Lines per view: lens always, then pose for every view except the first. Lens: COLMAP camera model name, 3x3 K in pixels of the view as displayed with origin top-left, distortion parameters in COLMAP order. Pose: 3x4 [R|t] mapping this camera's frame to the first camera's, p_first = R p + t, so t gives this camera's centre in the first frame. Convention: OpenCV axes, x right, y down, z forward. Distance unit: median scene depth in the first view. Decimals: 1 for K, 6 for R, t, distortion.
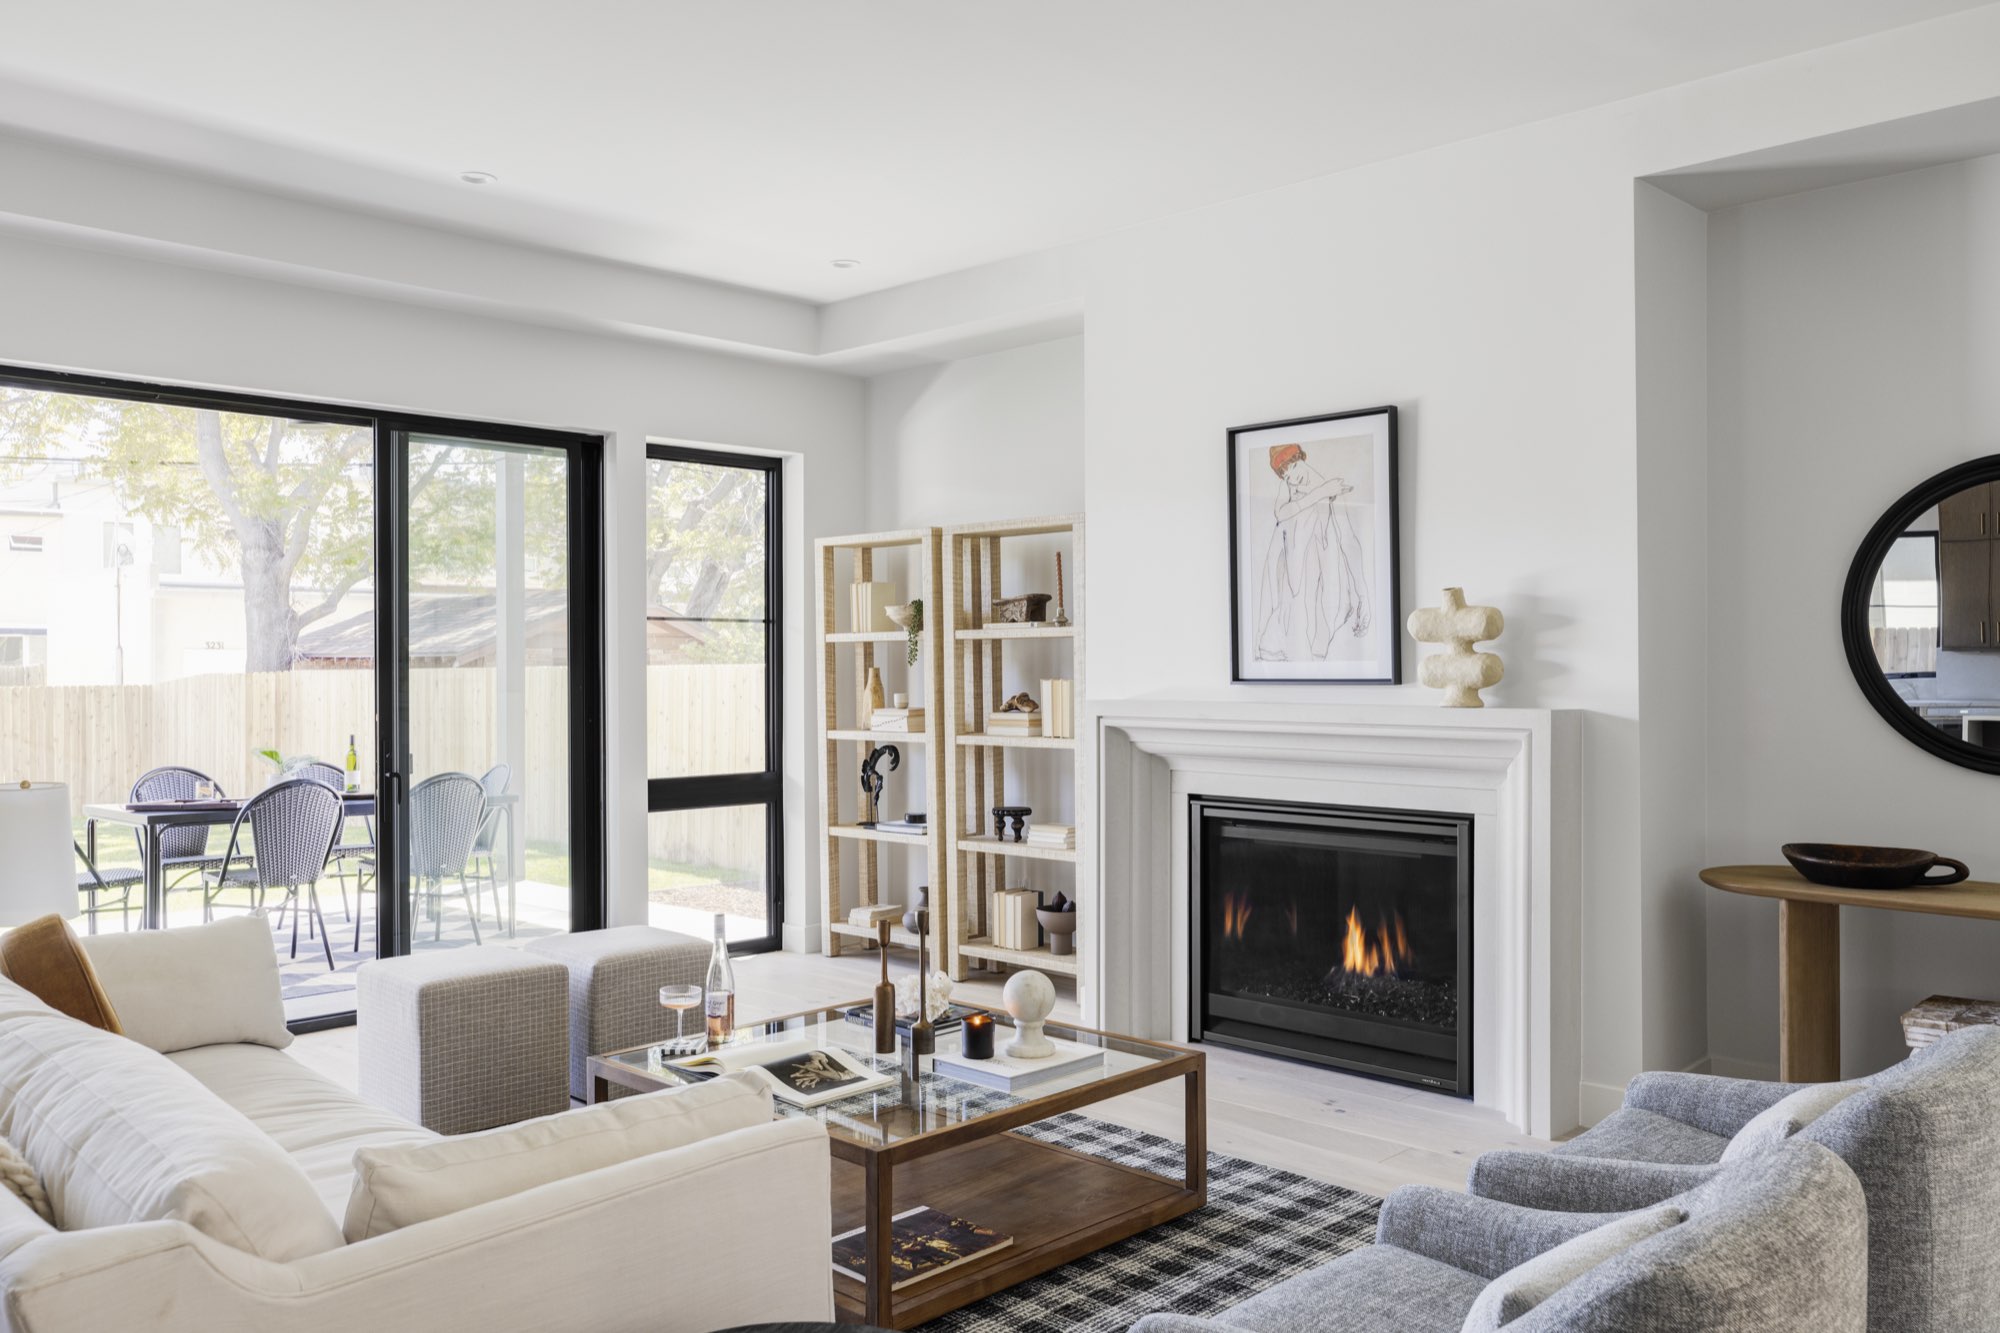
lens RADIAL K [[1549.5, 0, 1000.6], [0, 1549.5, 672.2], [0, 0, 1]] dist [-0.000443, 0.001268]
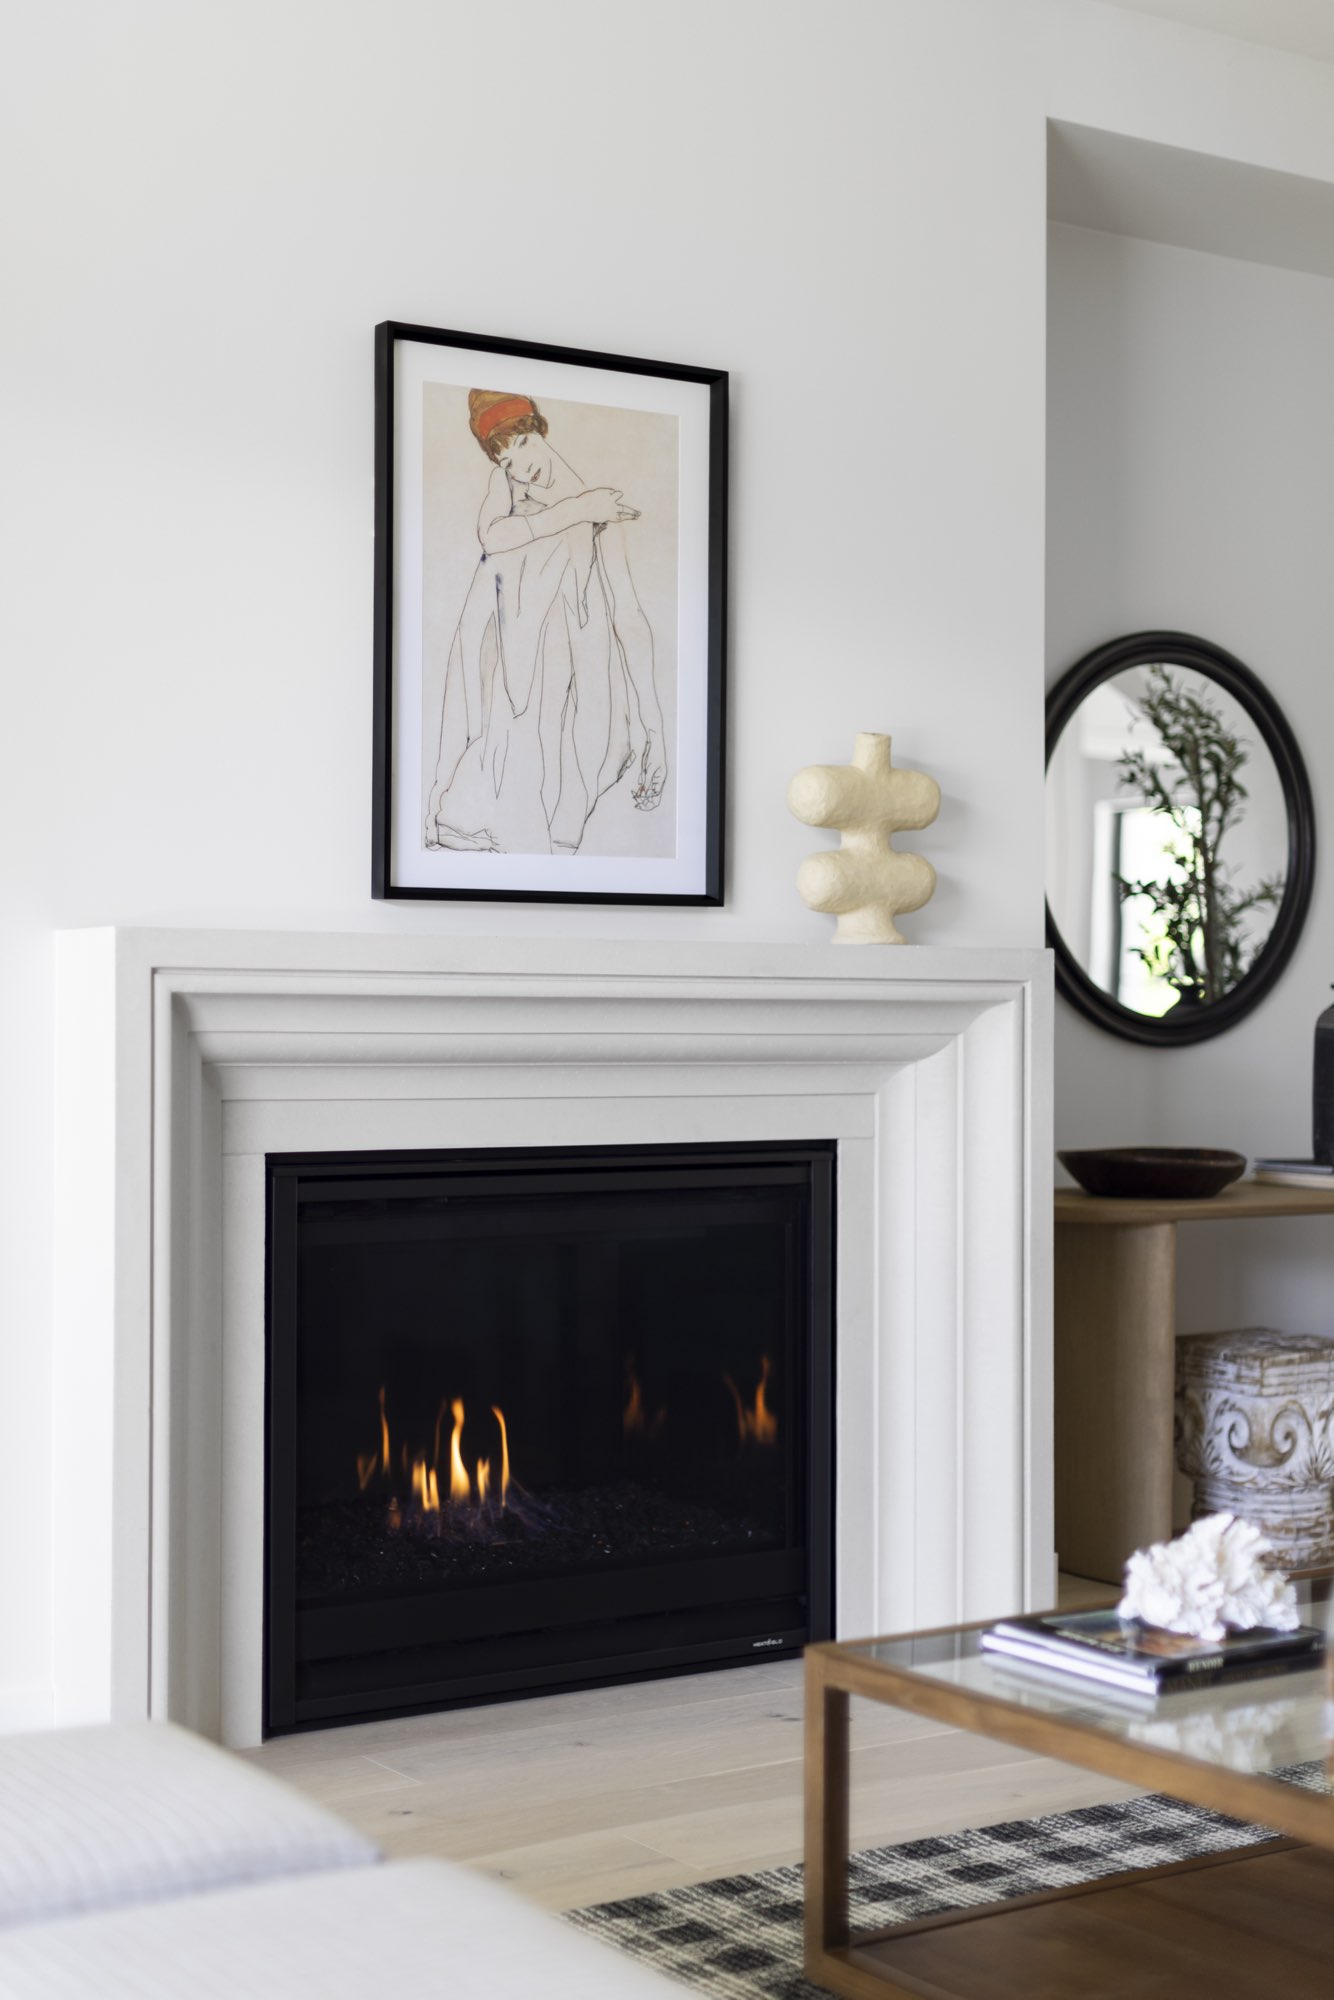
lens RADIAL K [[2894.2, 0, 667.4], [0, 2894.2, 998.4], [0, 0, 1]] dist [0.020701, 0.000000]
pose [[0.201547, 0.004325, 0.979469, -0.678718], [-0.004145, 0.999985, -0.003563, 0.041169], [-0.979470, -0.003341, 0.201562, 0.783346]]
